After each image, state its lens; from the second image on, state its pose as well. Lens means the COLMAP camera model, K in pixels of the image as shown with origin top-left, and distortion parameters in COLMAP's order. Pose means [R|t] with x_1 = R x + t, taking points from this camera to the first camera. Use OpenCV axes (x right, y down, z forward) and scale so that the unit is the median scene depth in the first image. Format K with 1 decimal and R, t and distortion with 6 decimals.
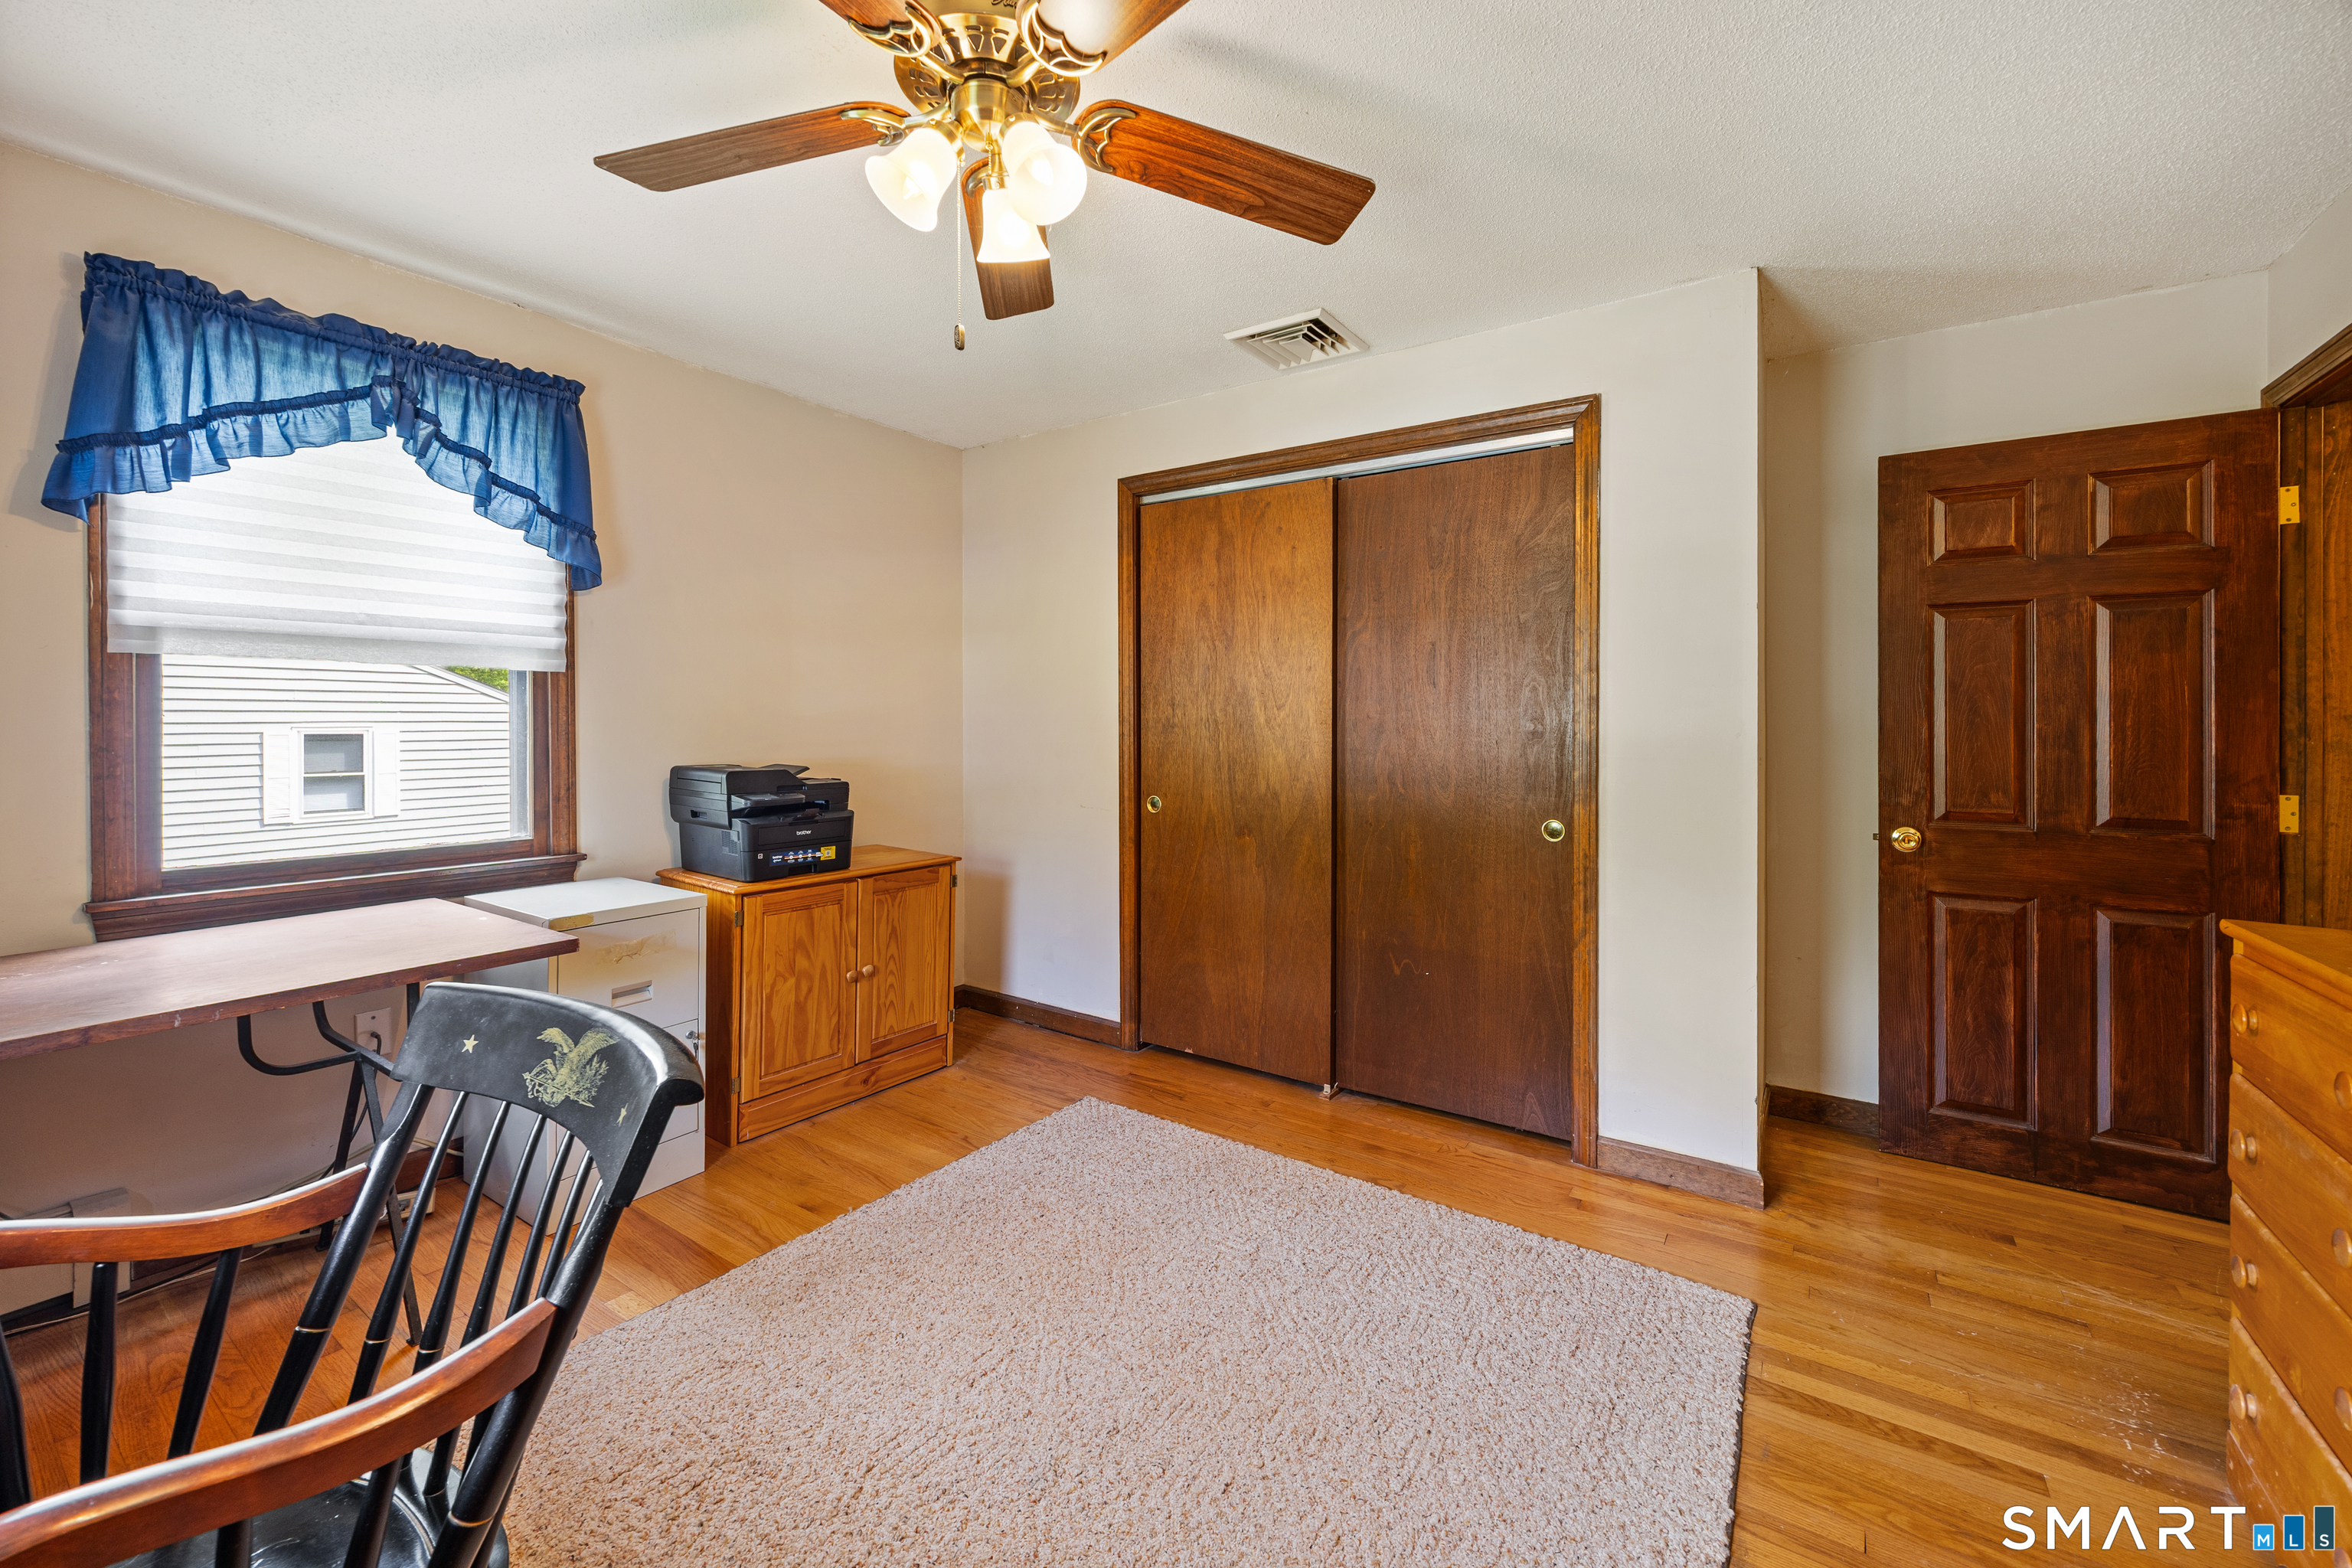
lens RADIAL K [[948.6, 0, 1172.6], [0, 948.6, 706.4], [0, 0, 1]] dist [-0.002254, -0.000143]
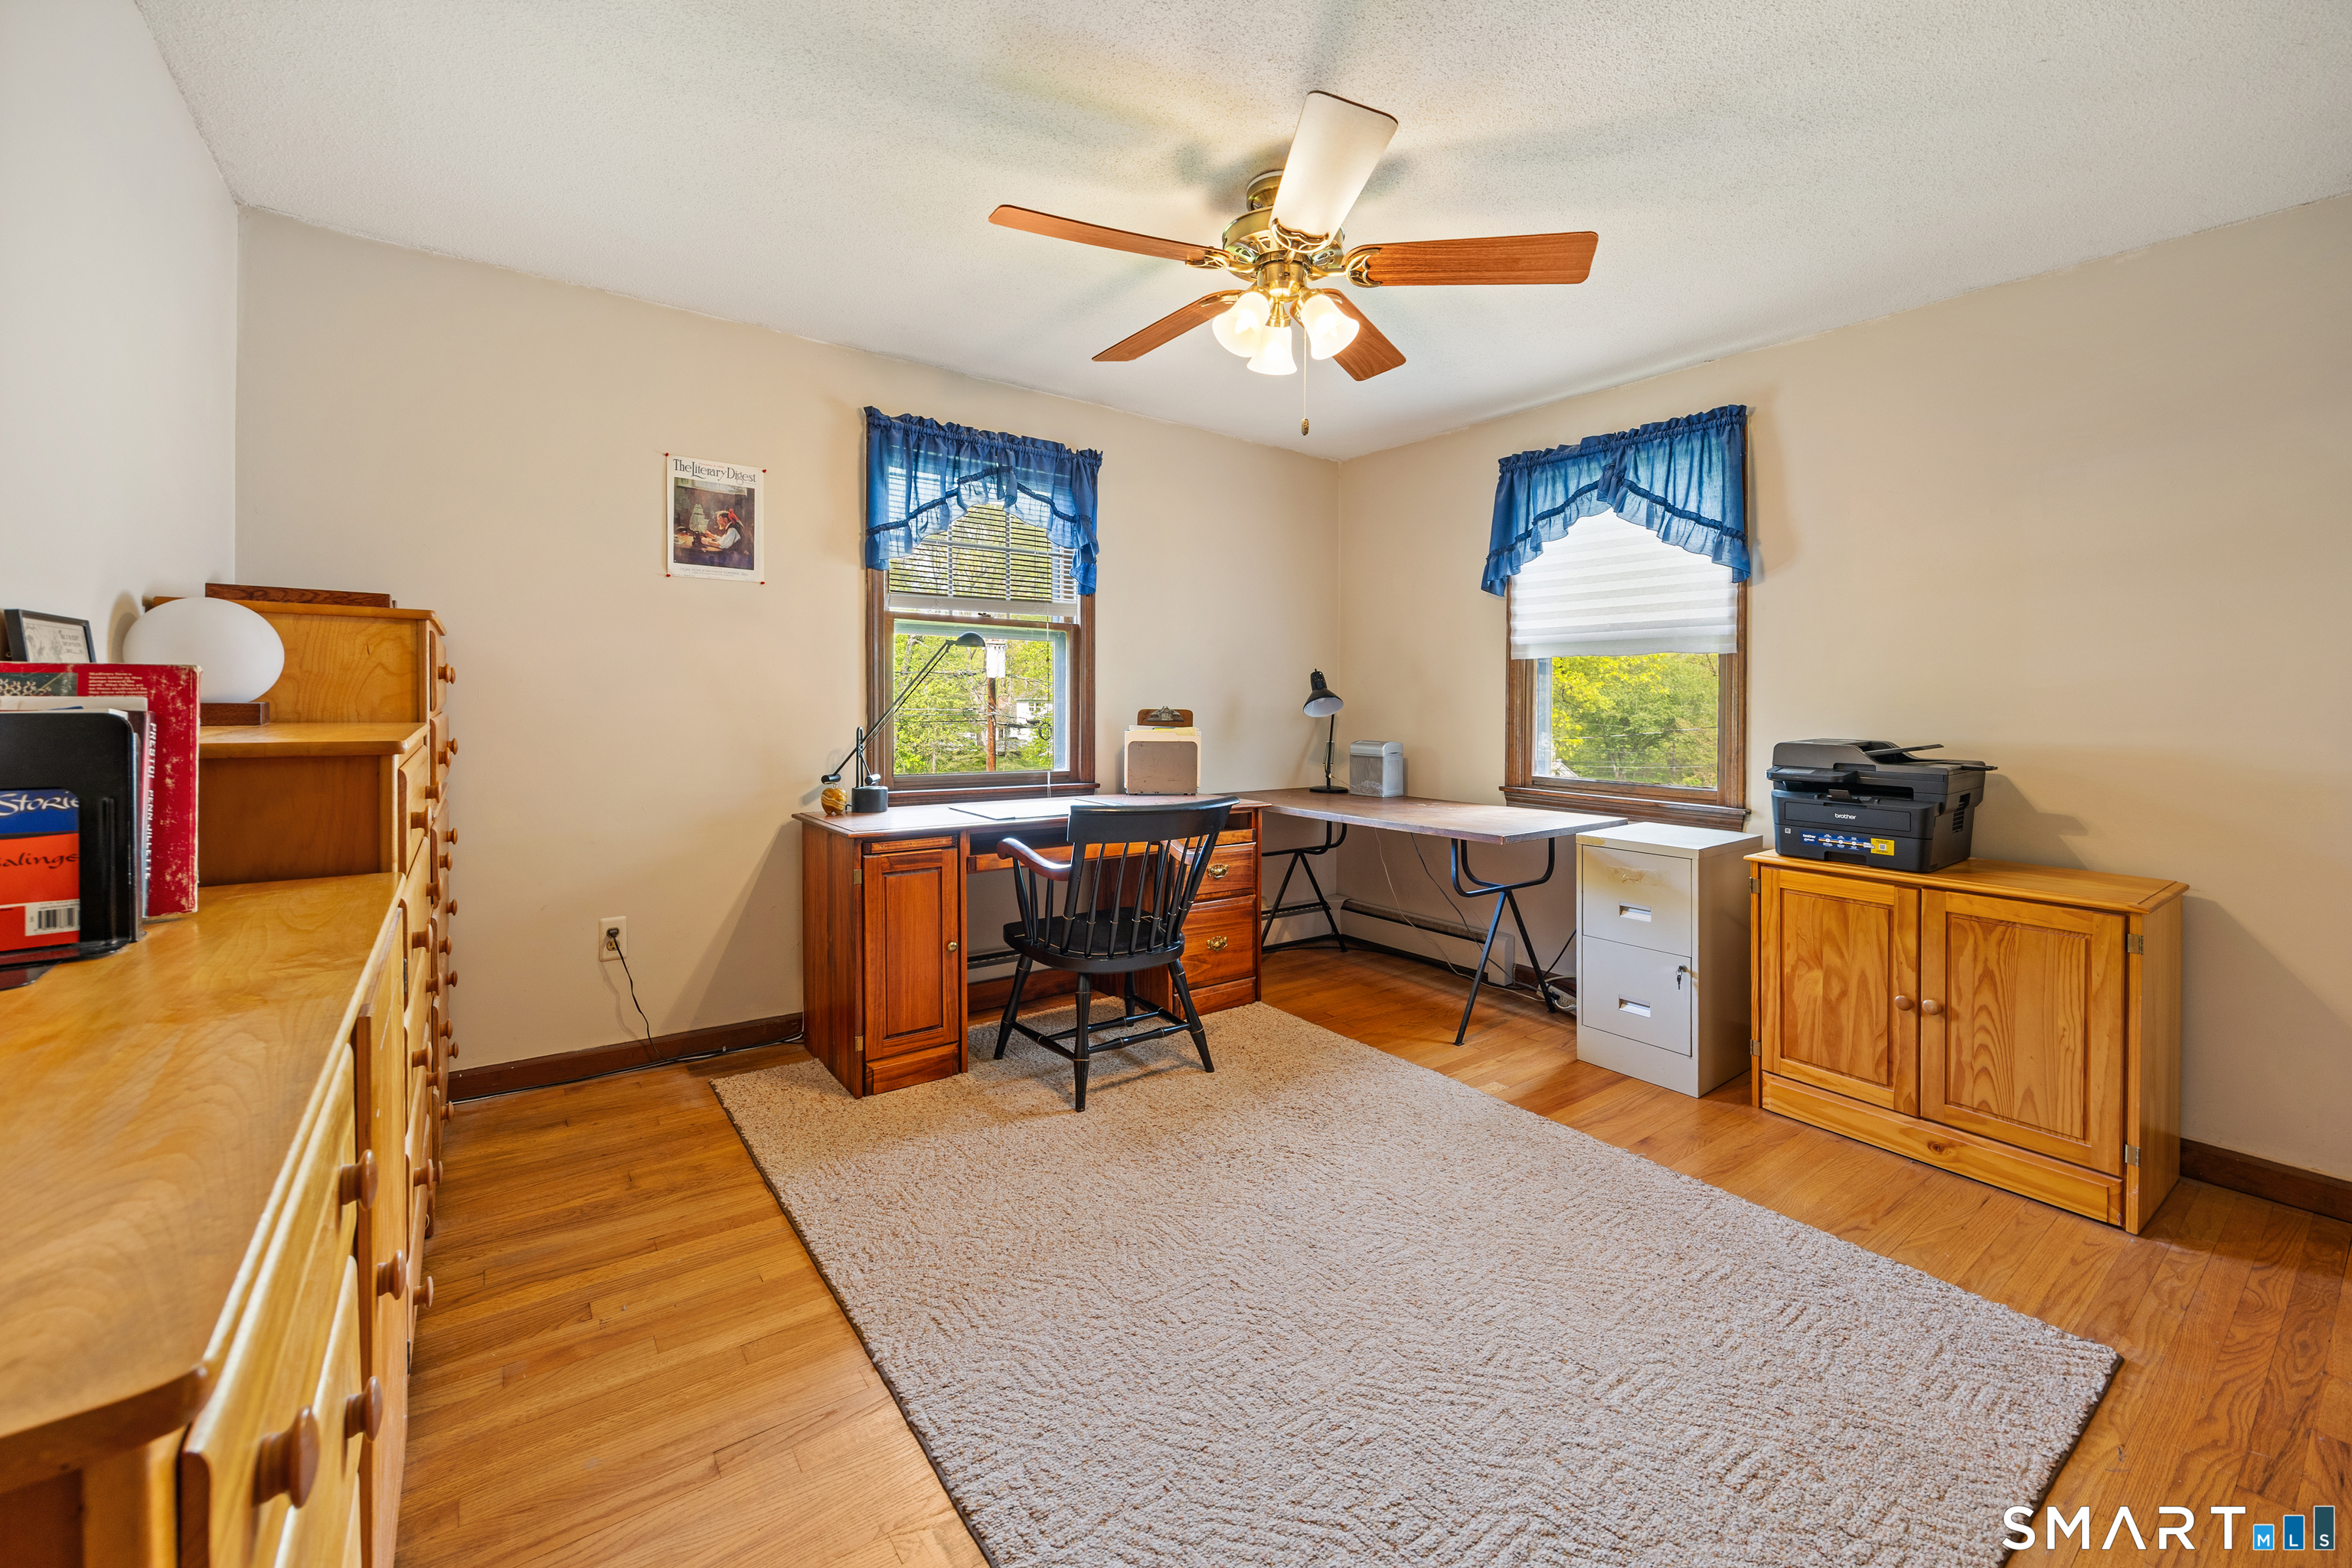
lens RADIAL K [[956.0, 0, 1180.7], [0, 956.0, 691.5], [0, 0, 1]] dist [-0.007717, 0.000591]
pose [[-0.327474, -0.013597, -0.944762, 0.706839], [0.002096, 0.999884, -0.015117, 0.028257], [0.944858, -0.006931, -0.327408, 0.738228]]
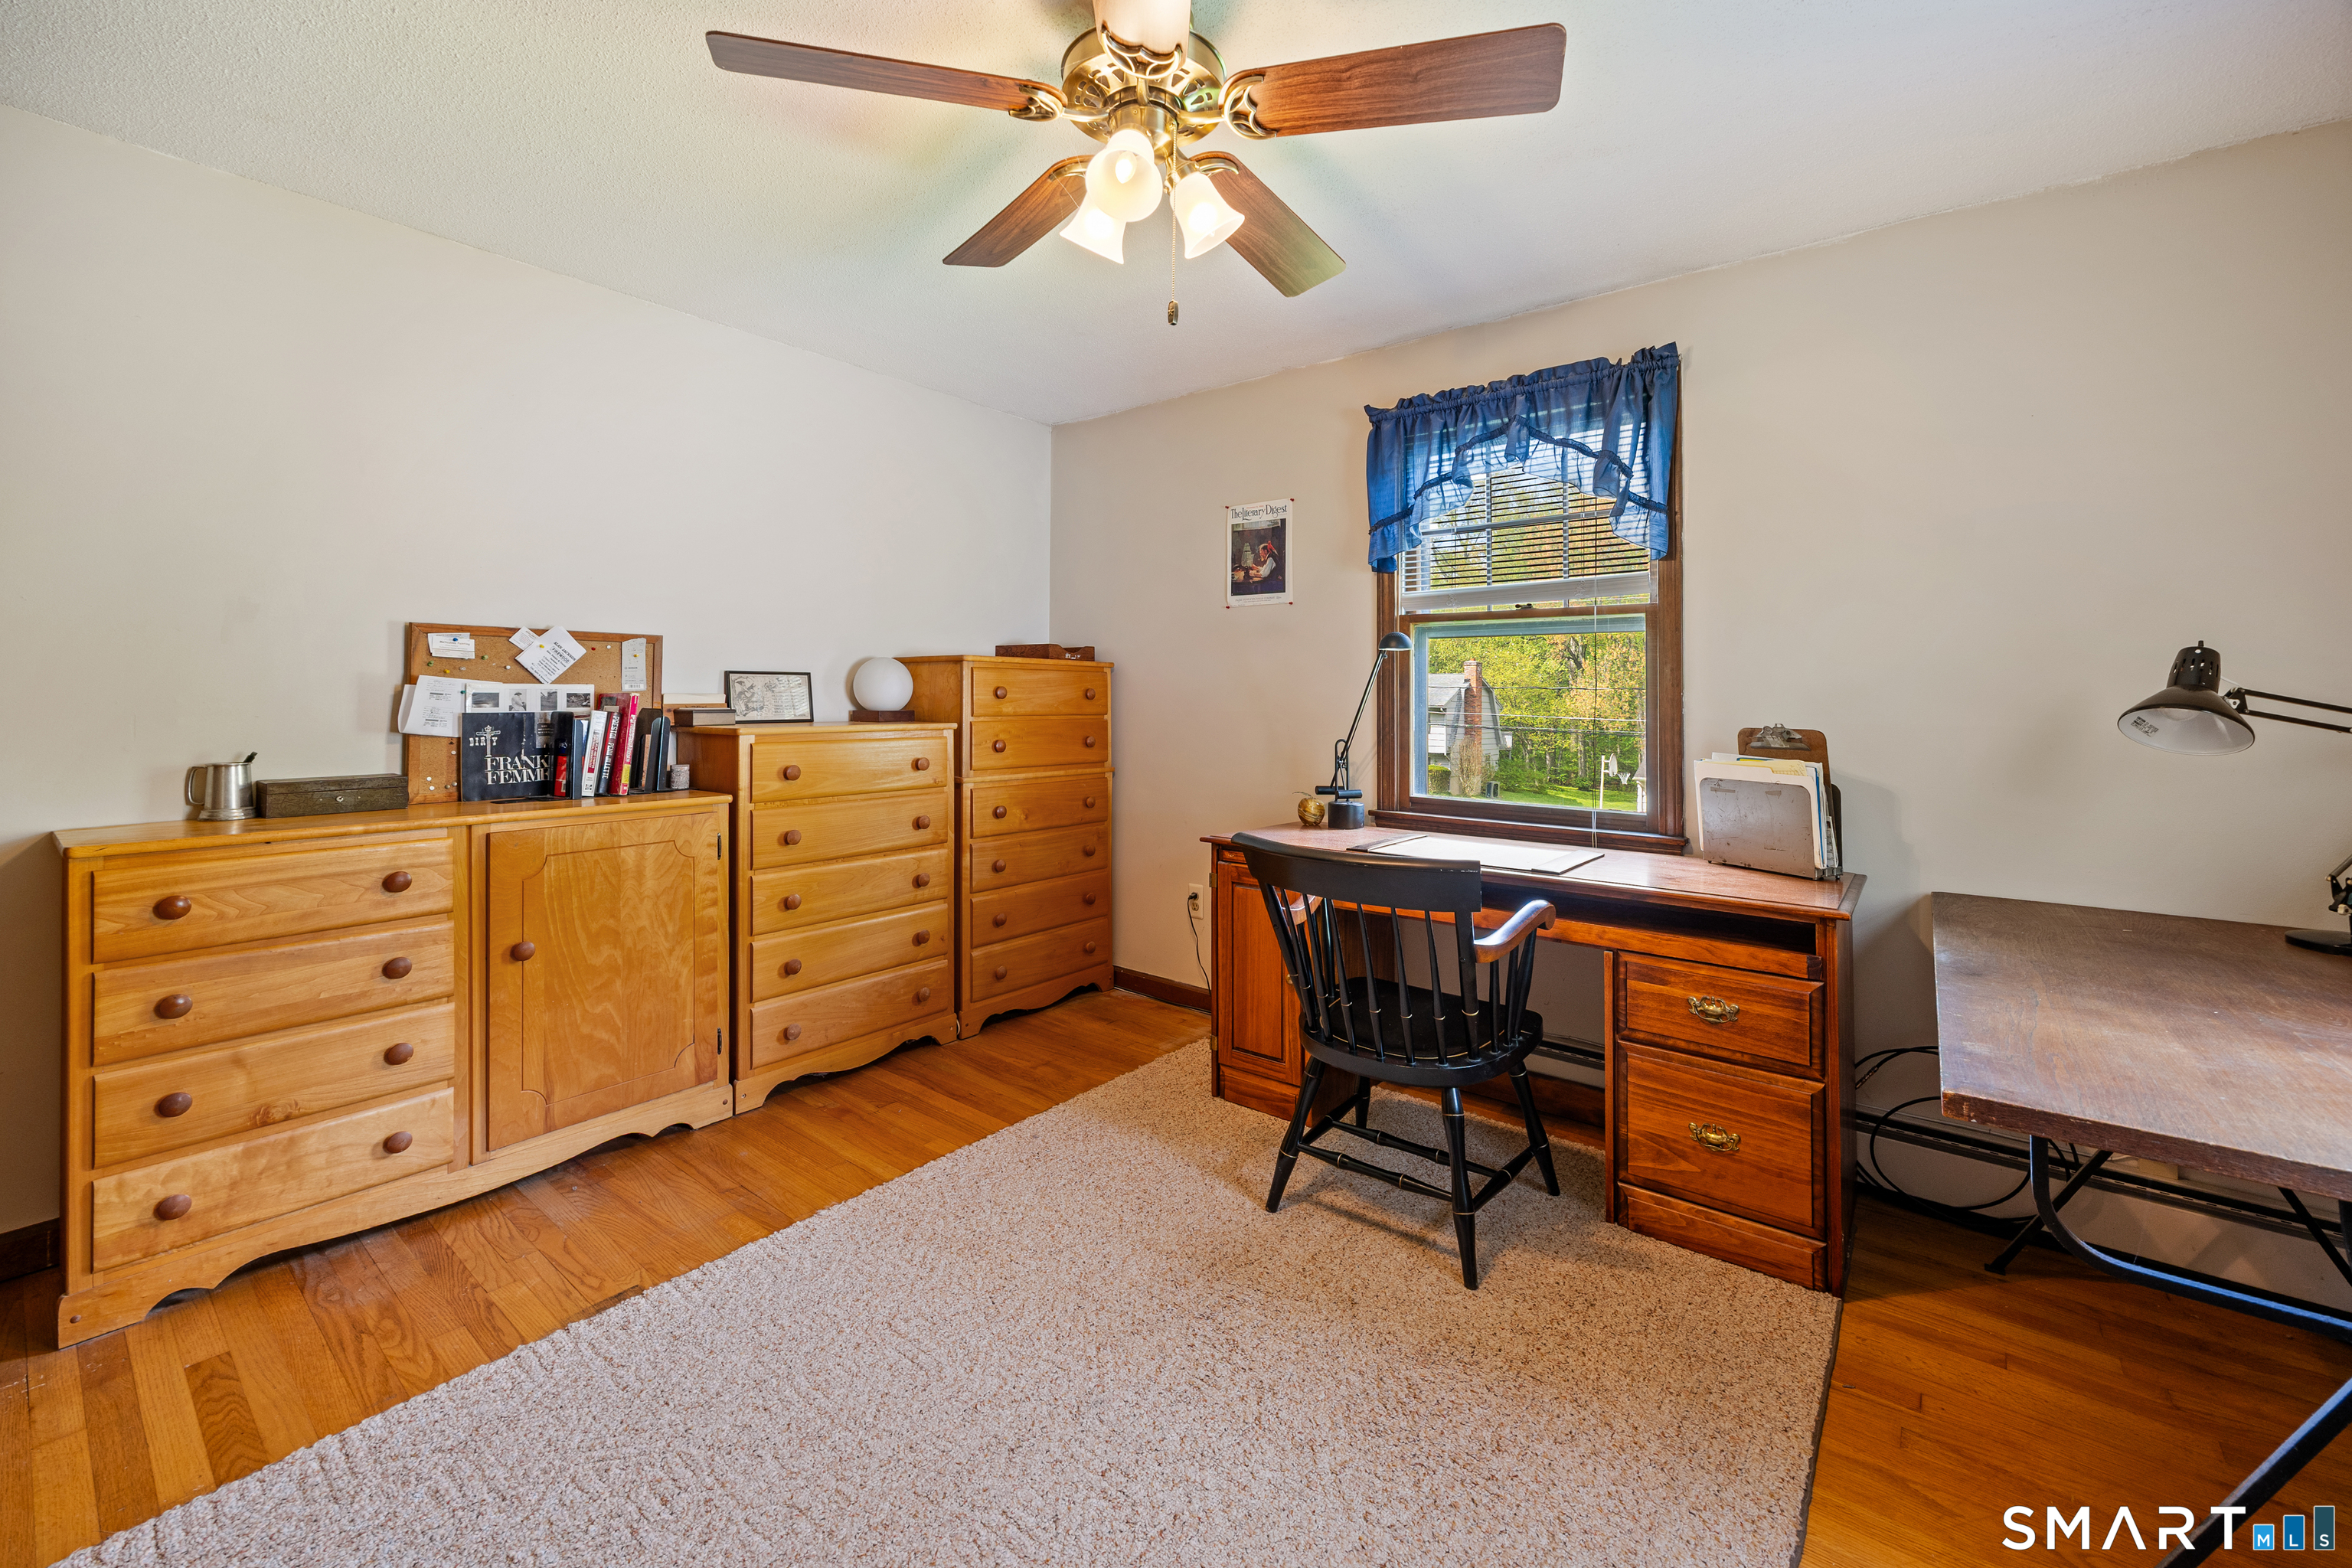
lens RADIAL K [[956.0, 0, 1180.7], [0, 956.0, 691.5], [0, 0, 1]] dist [-0.007717, 0.000591]
pose [[-0.997021, -0.010583, 0.076402, -0.179020], [-0.012695, 0.999549, -0.027211, 0.029293], [-0.076079, -0.028100, -0.996706, 1.139540]]
